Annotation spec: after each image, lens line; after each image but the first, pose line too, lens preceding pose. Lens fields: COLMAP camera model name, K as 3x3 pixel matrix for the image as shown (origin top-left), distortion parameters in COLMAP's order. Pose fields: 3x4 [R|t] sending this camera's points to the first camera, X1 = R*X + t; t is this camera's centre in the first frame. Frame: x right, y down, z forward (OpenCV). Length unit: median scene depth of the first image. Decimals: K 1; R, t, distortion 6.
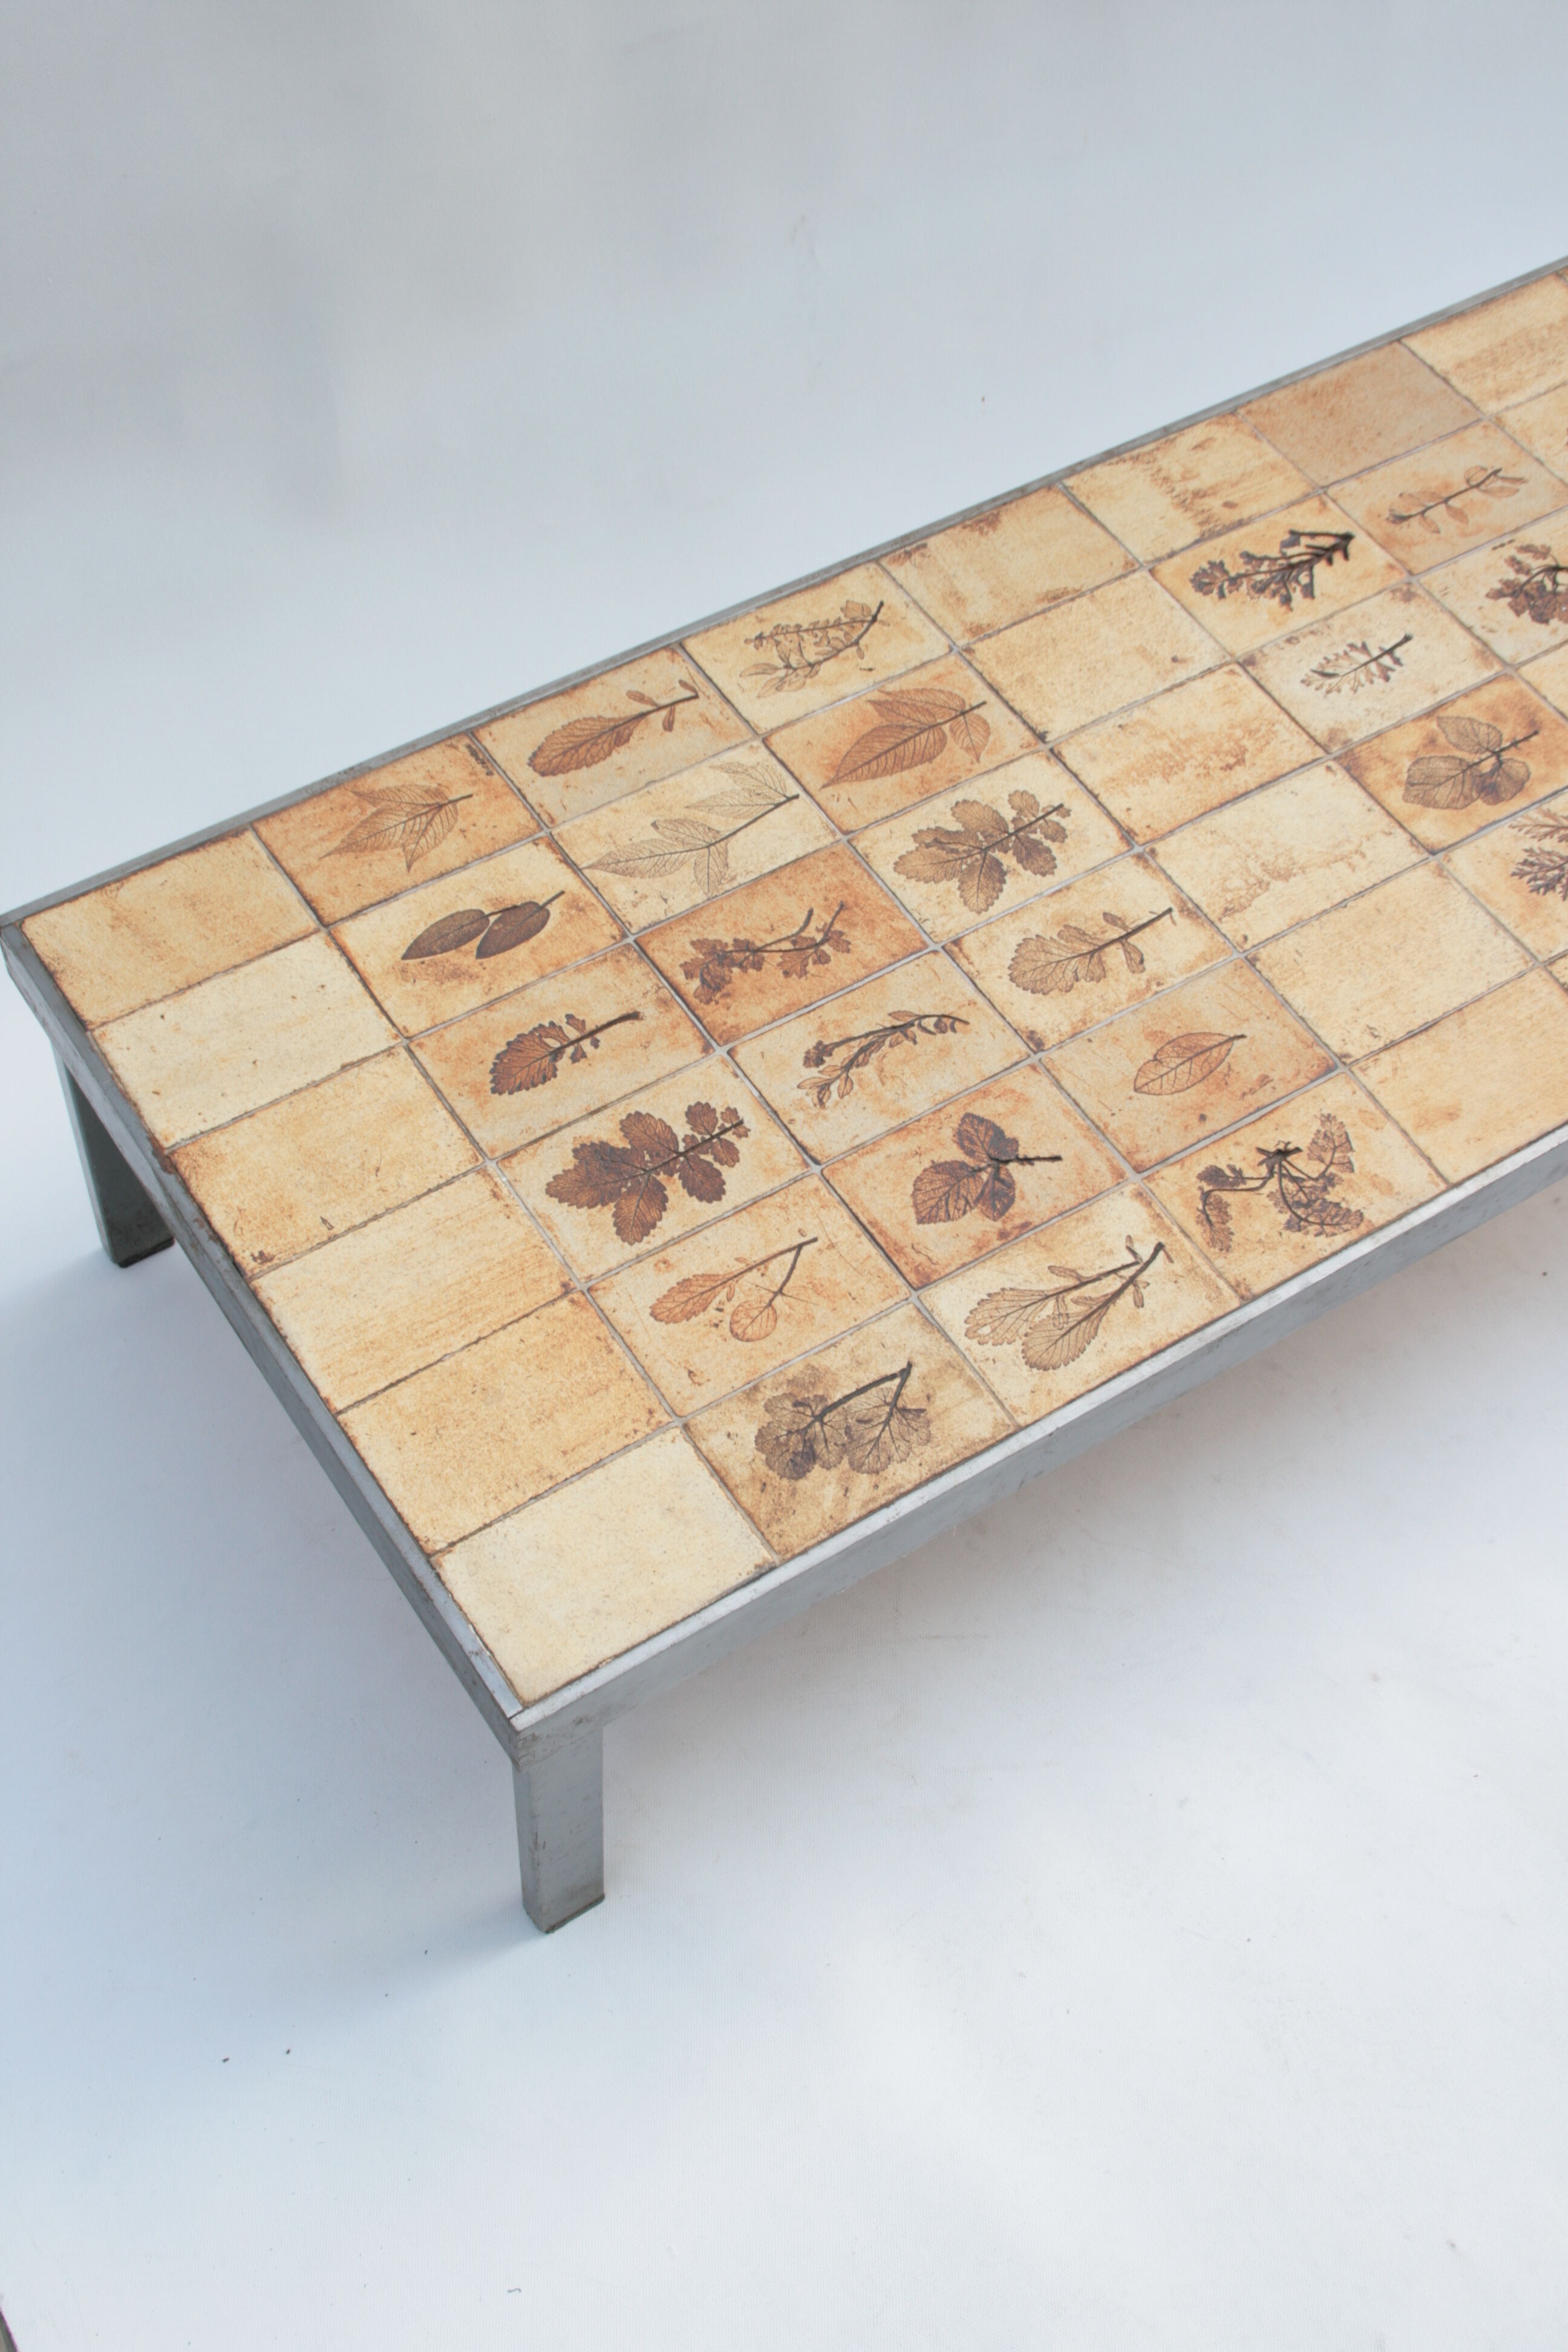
lens RADIAL K [[2877.4, 0, 784.0], [0, 2877.4, 1176.0], [0, 0, 1]] dist [-0.044422, 0.239910]
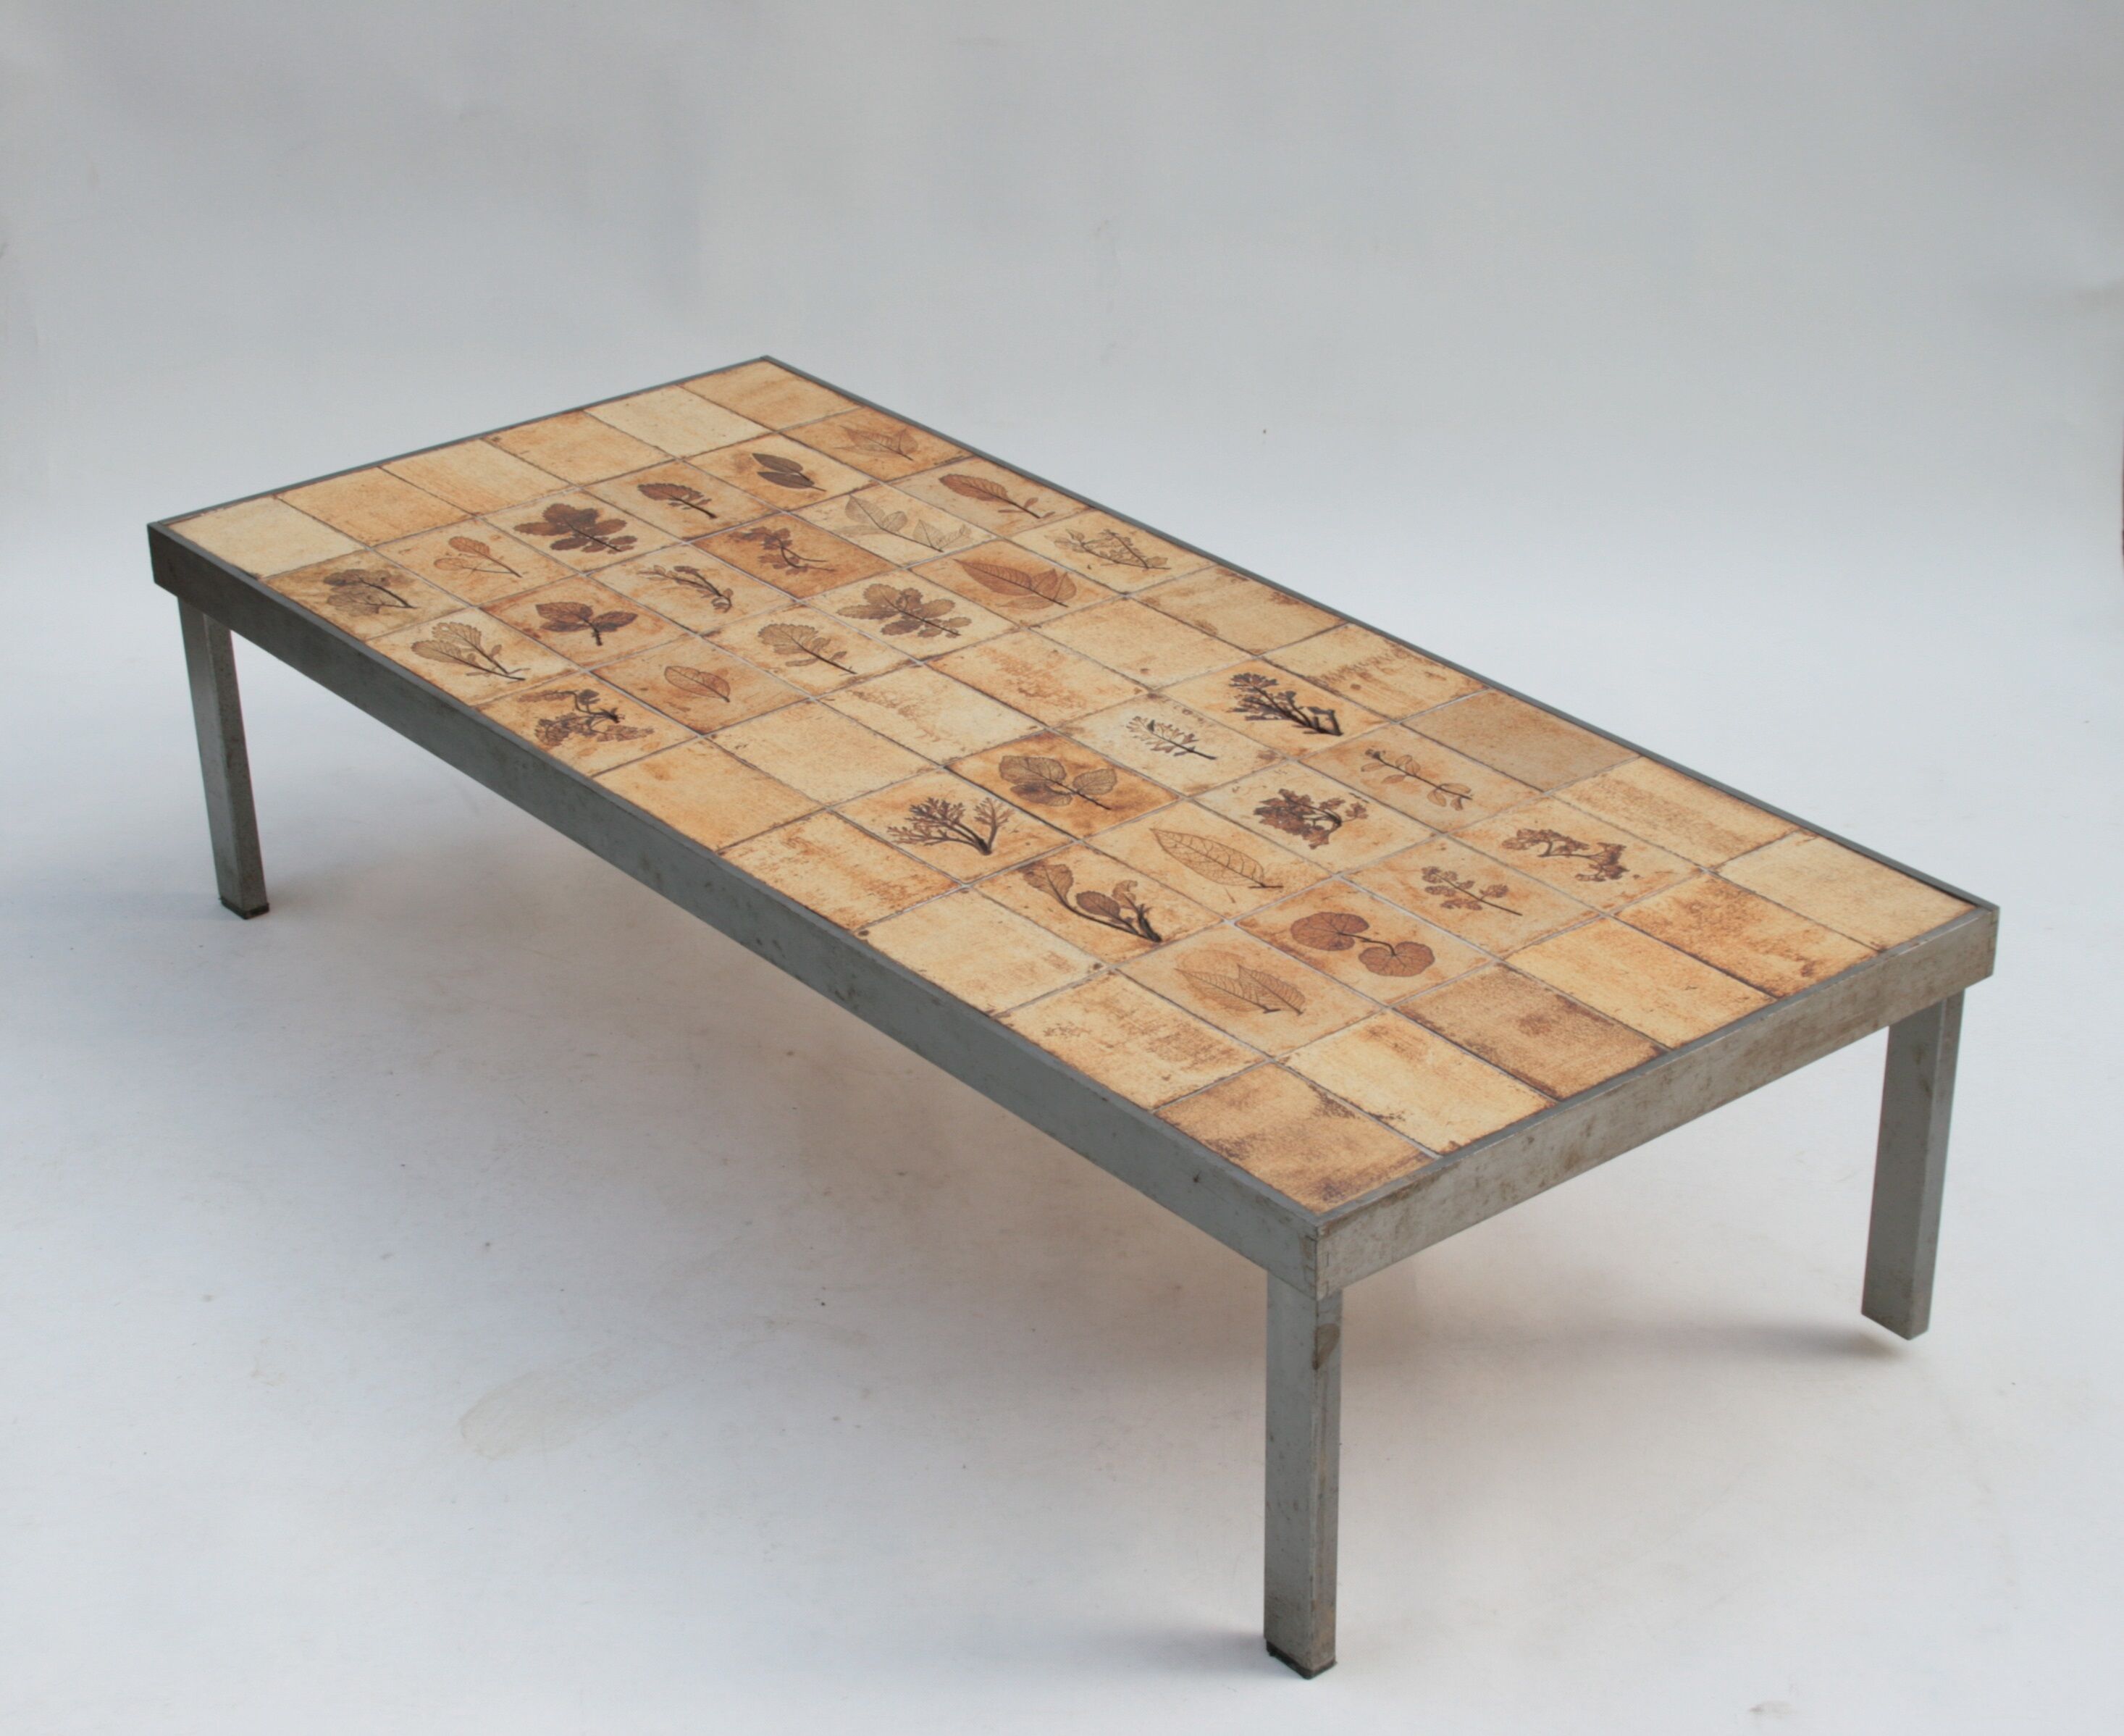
lens RADIAL K [[4214.4, 0, 1167.3], [0, 4214.4, 868.2], [0, 0, 1]] dist [0.040747, 0.128974]
pose [[0.125071, 0.400973, -0.907512, 1.818411], [-0.807443, 0.572663, 0.141745, -0.408046], [0.576535, 0.715036, 0.395387, 0.428358]]
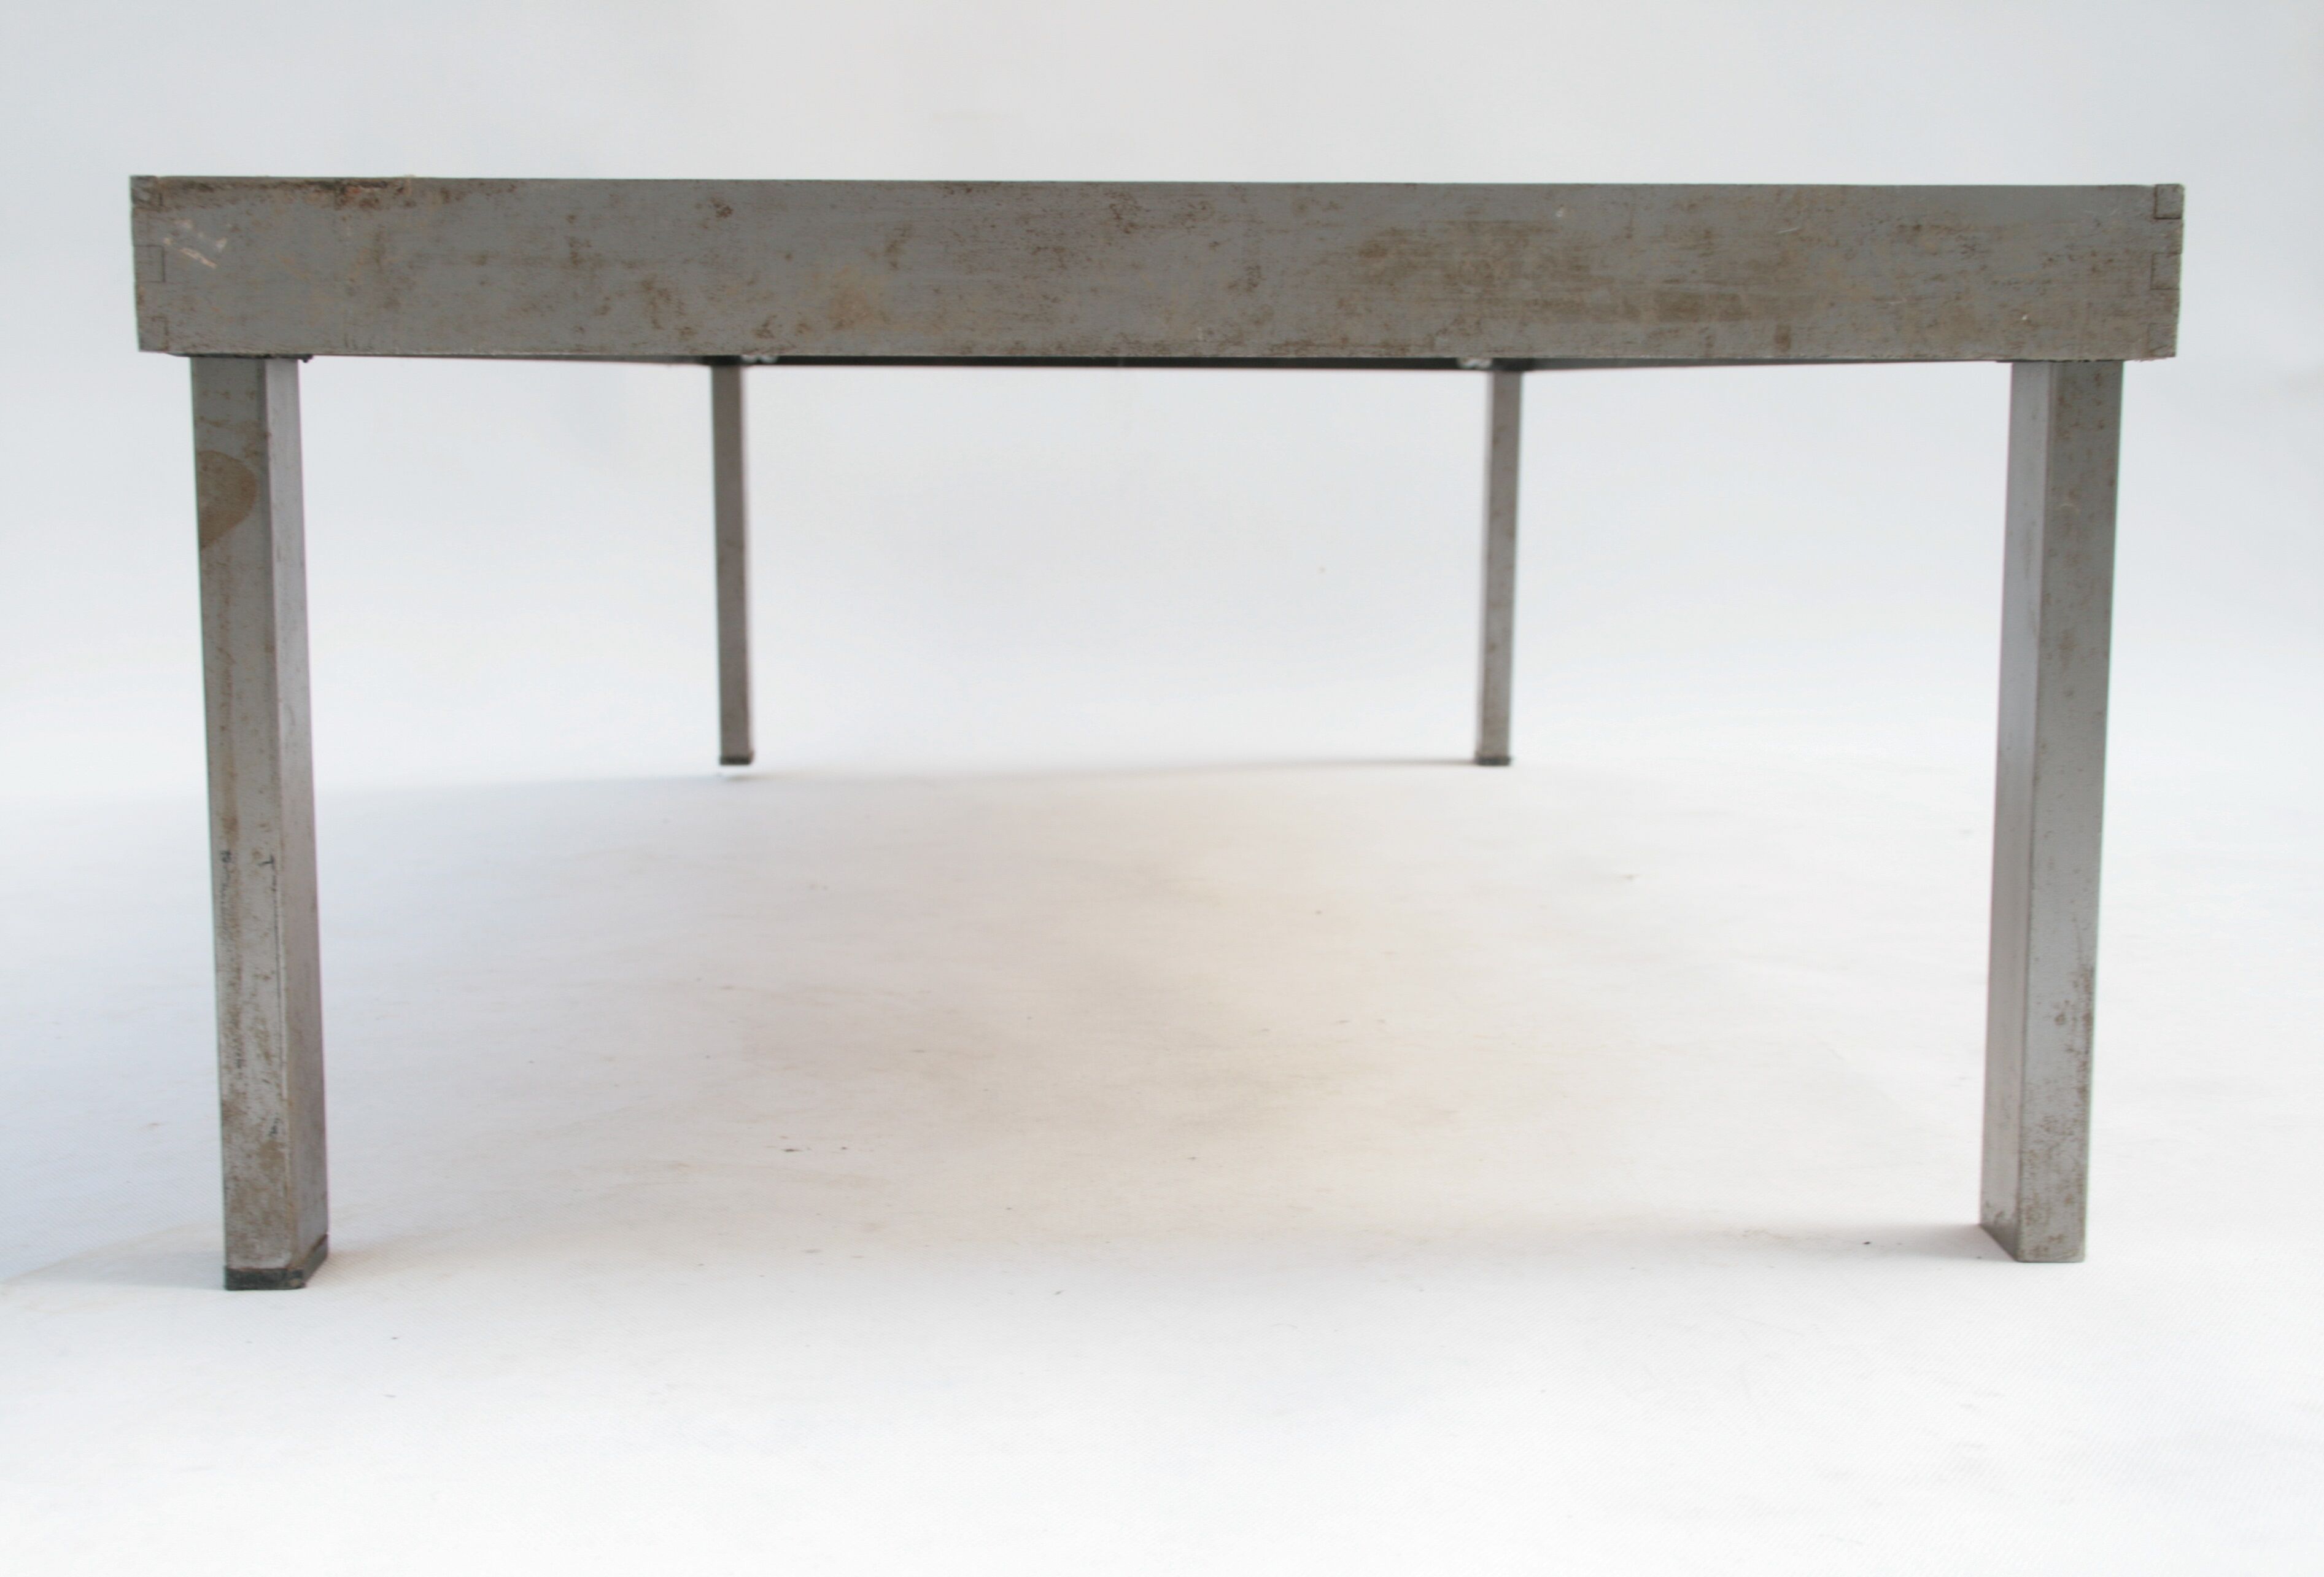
lens RADIAL K [[3205.0, 0, 1162.0], [0, 3205.0, 788.5], [0, 0, 1]] dist [-0.034057, 0.310100]
pose [[-0.527504, 0.051323, -0.848001, 0.971301], [-0.714134, 0.513879, 0.475333, -0.511540], [0.460165, 0.856326, -0.234422, 1.396864]]
